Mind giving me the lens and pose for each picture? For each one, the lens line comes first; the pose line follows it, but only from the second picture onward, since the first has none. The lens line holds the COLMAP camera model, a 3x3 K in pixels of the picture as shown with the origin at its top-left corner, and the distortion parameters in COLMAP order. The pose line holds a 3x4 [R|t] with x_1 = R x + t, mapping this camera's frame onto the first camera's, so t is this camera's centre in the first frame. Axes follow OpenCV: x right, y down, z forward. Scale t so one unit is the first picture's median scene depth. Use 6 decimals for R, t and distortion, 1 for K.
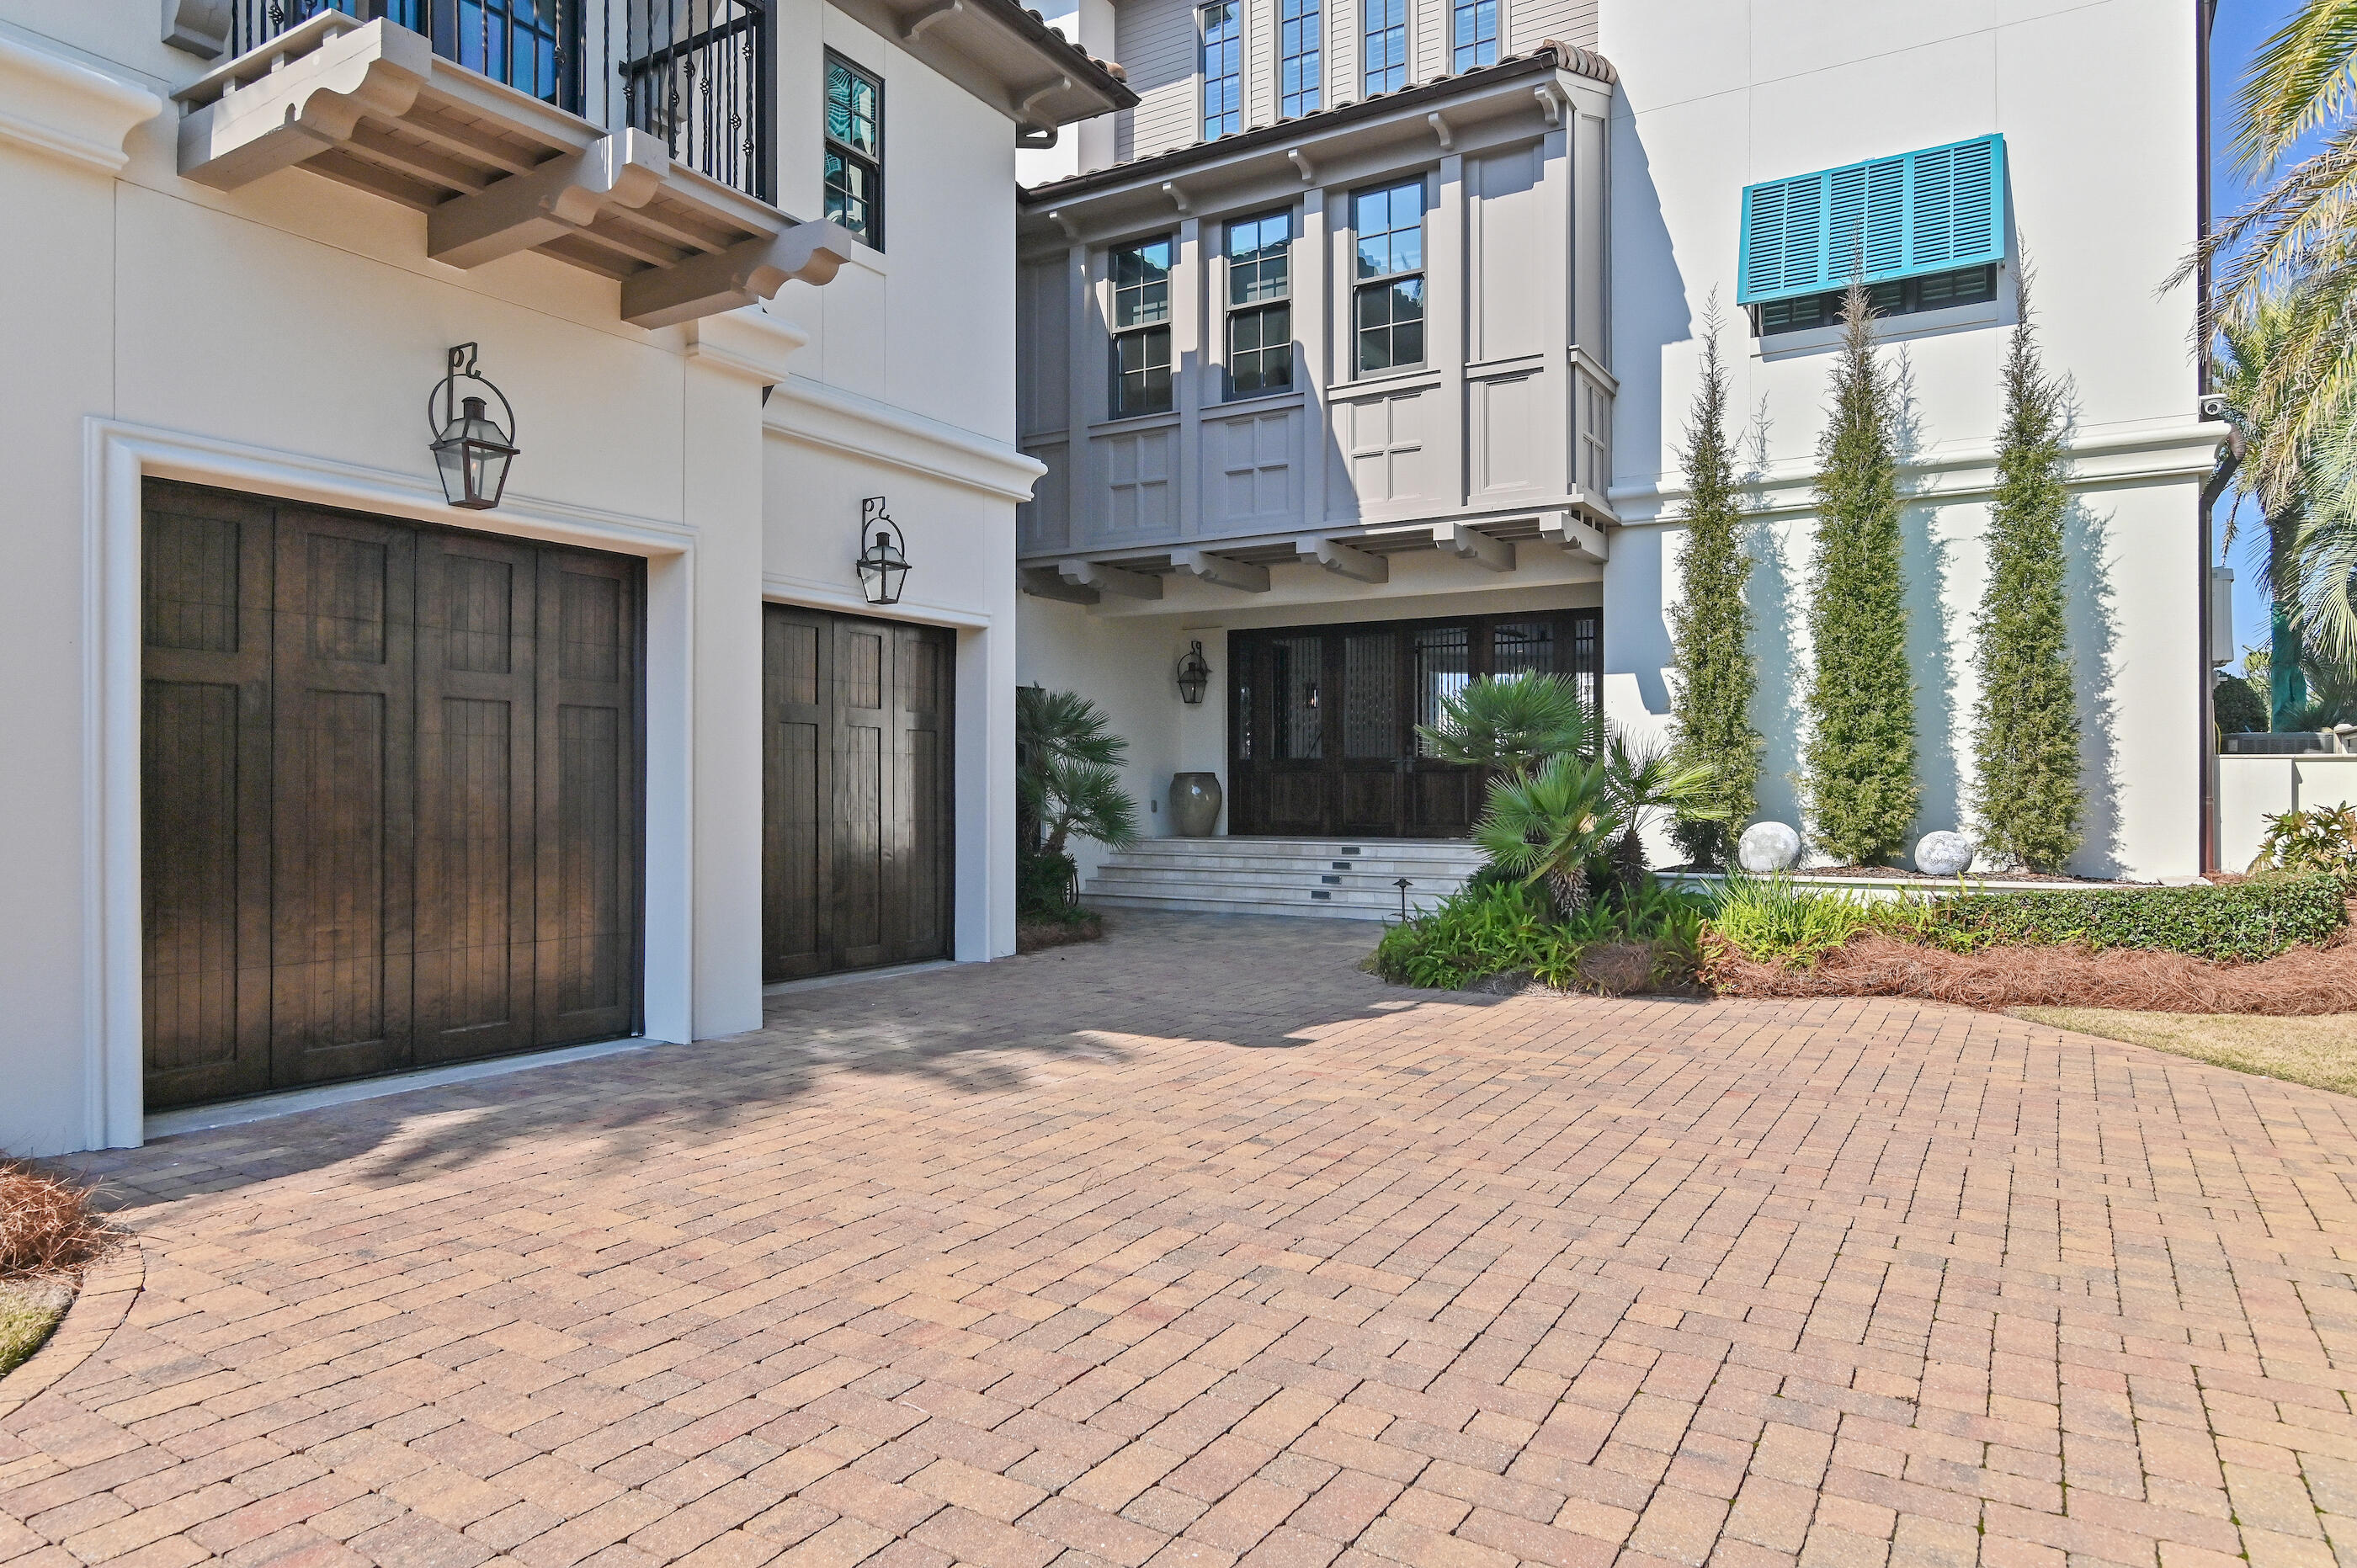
lens RADIAL K [[1401.9, 0, 1170.4], [0, 1401.9, 783.1], [0, 0, 1]] dist [-0.007925, -0.001089]
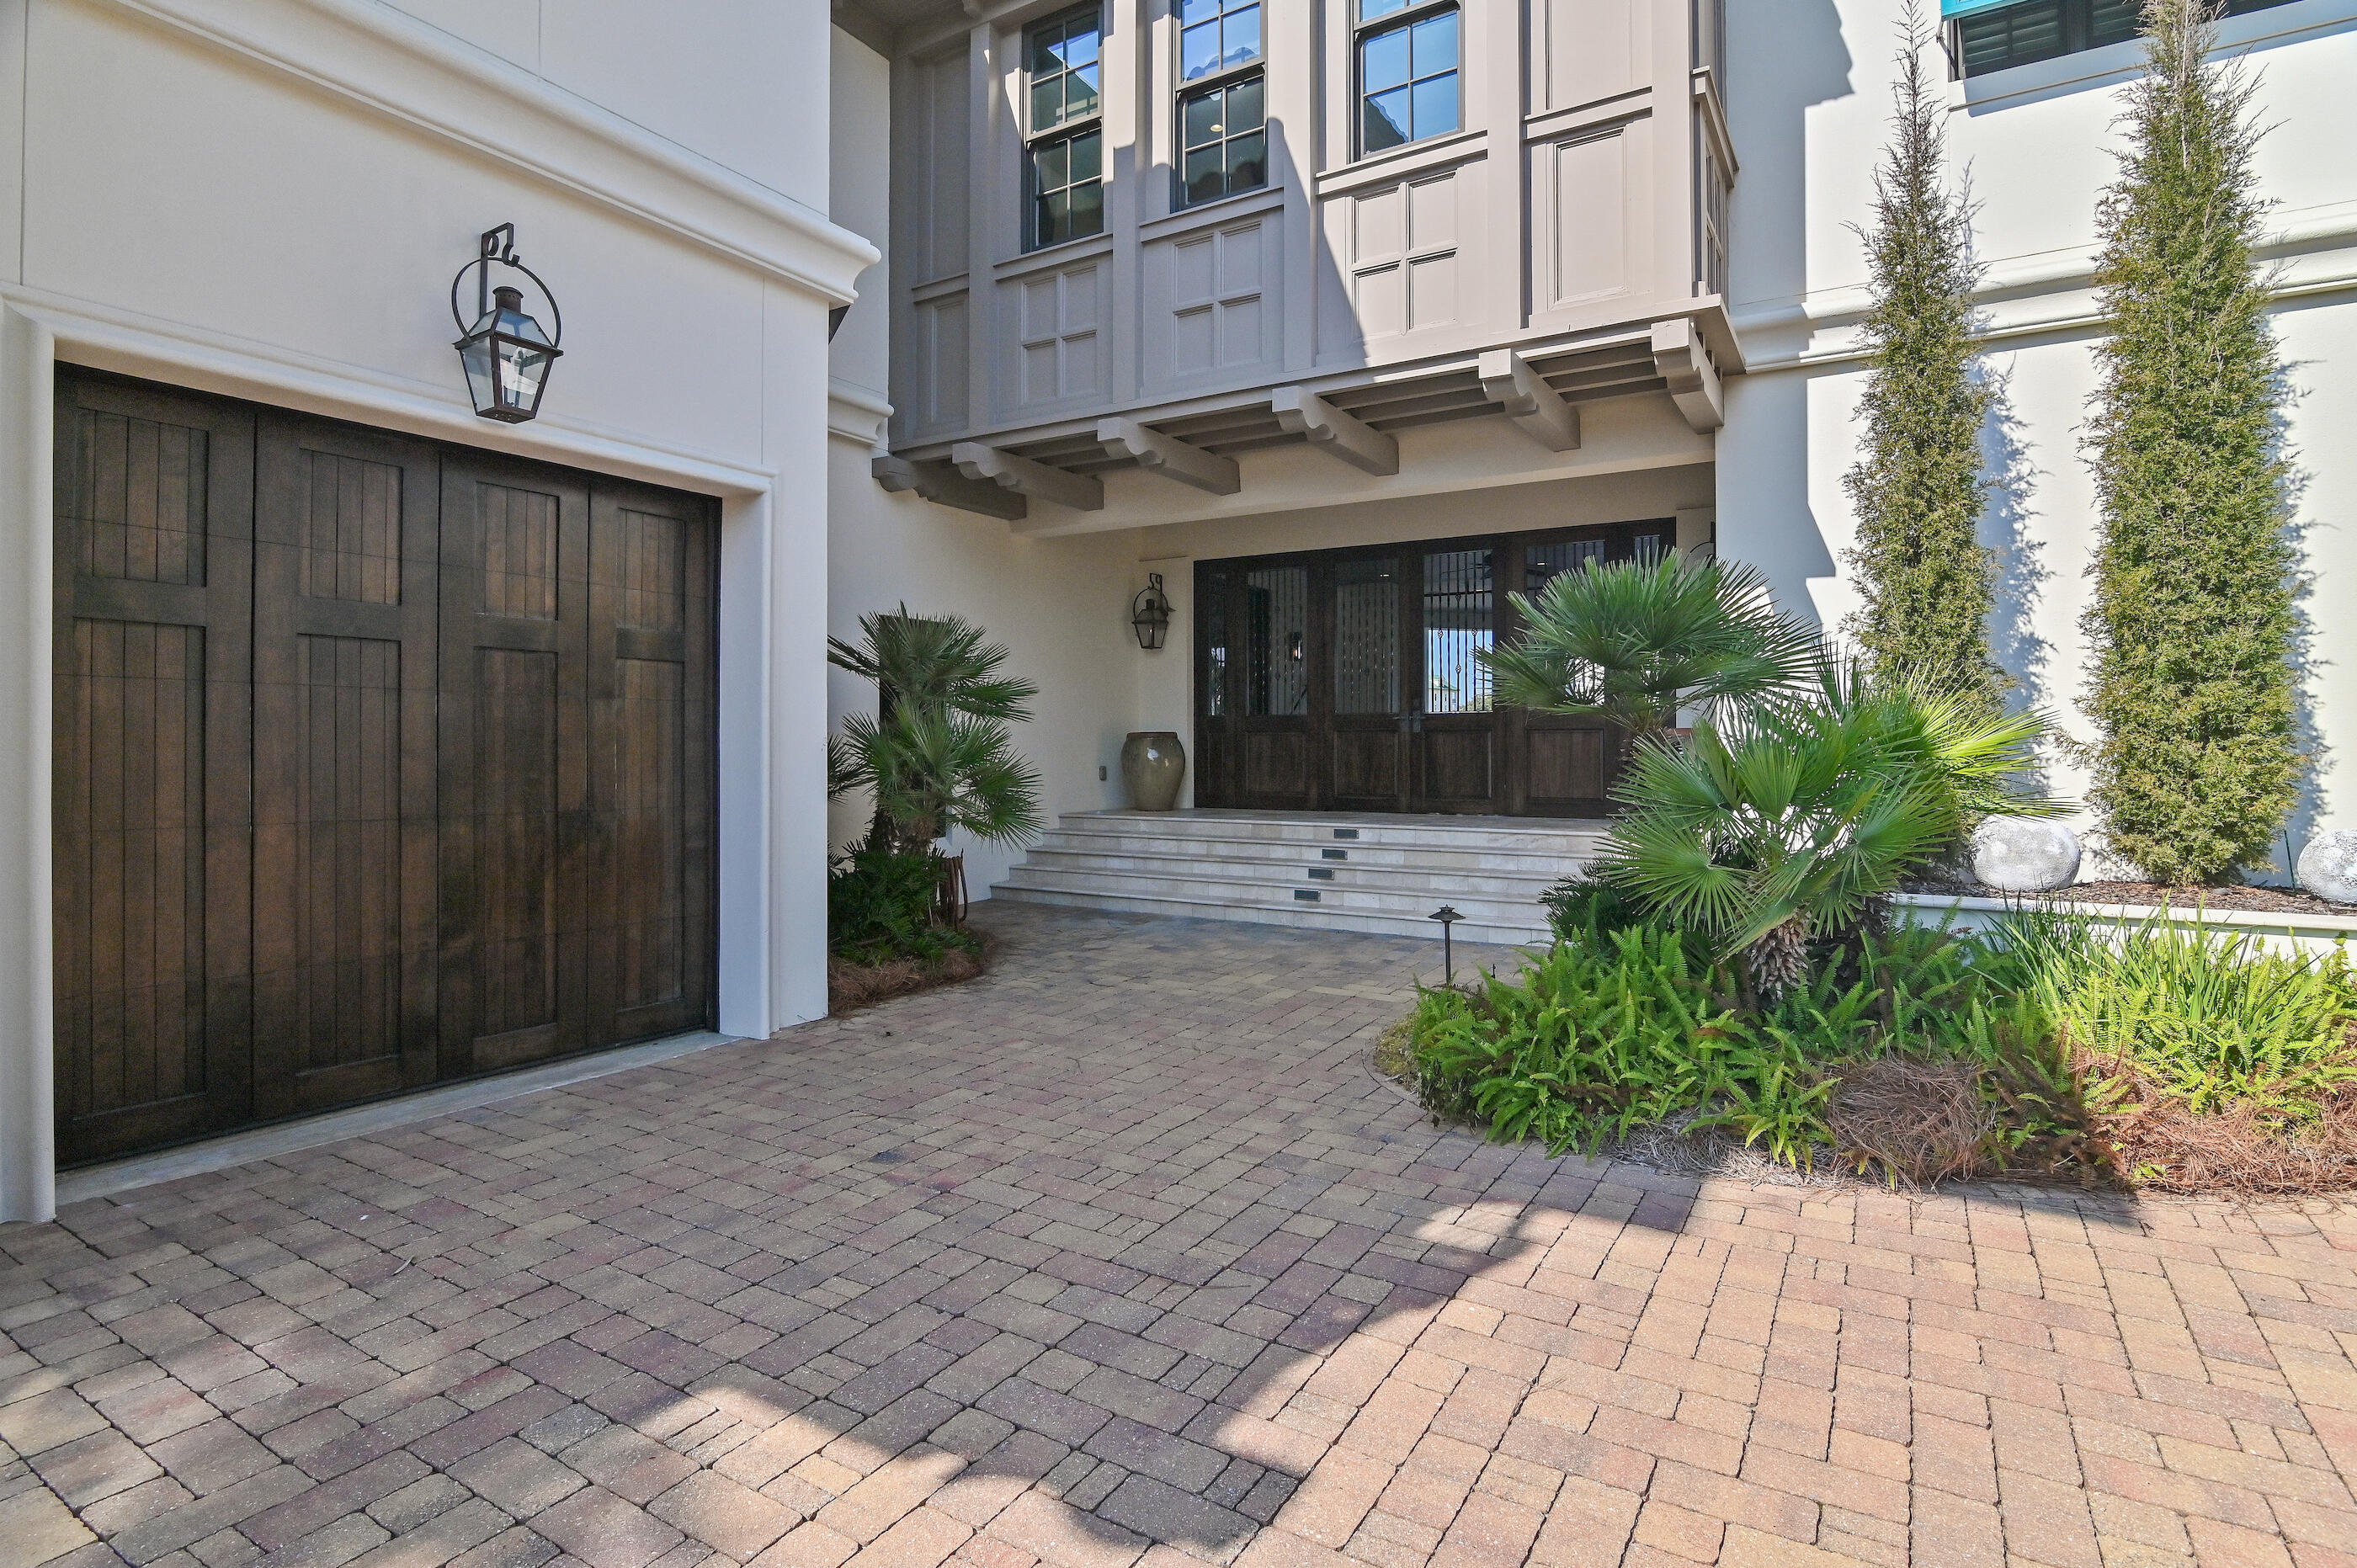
lens RADIAL K [[1163.1, 0, 1177.3], [0, 1163.1, 734.9], [0, 0, 1]] dist [-0.018799, 0.000038]
pose [[0.999999, 0.000943, -0.001101, 0.045883], [-0.000952, 0.999970, -0.007651, -0.001264], [0.001094, 0.007653, 0.999970, 0.450074]]
